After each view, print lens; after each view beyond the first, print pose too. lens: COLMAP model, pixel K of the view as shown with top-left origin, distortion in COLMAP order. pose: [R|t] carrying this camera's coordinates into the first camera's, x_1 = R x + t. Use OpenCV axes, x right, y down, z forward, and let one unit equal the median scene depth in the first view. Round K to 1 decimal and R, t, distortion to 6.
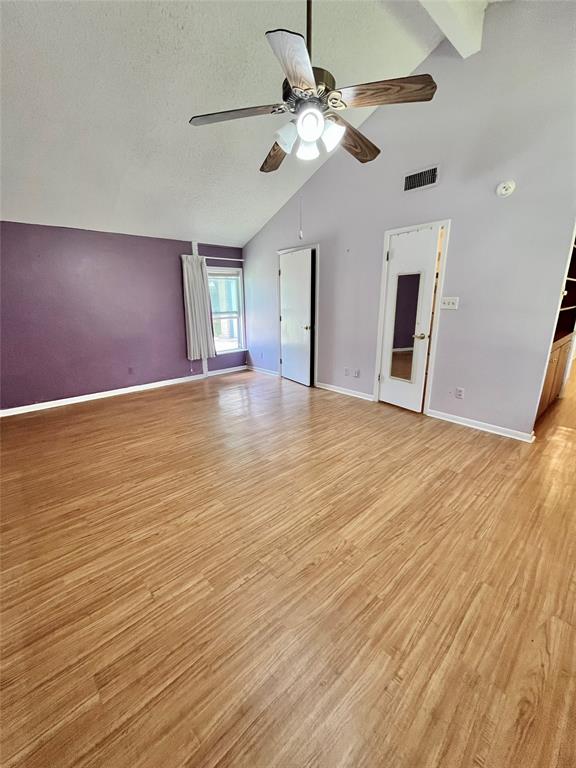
lens RADIAL K [[311.1, 0, 285.1], [0, 311.1, 384.8], [0, 0, 1]] dist [-0.004080, 0.000852]
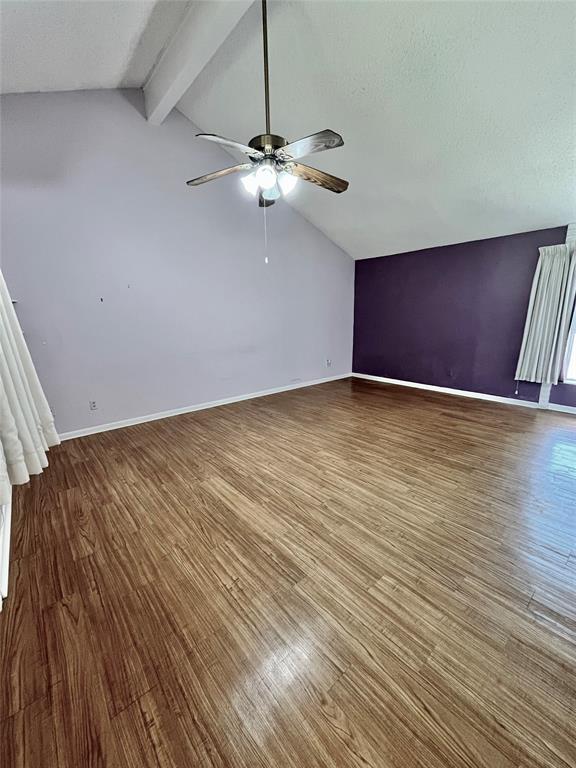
lens RADIAL K [[311.1, 0, 285.1], [0, 311.1, 384.8], [0, 0, 1]] dist [-0.004080, 0.000852]
pose [[-0.031451, 0.240933, -0.970032, 1.032610], [-0.246731, 0.938606, 0.241128, -0.234869], [0.968574, 0.246920, 0.029925, 0.836146]]
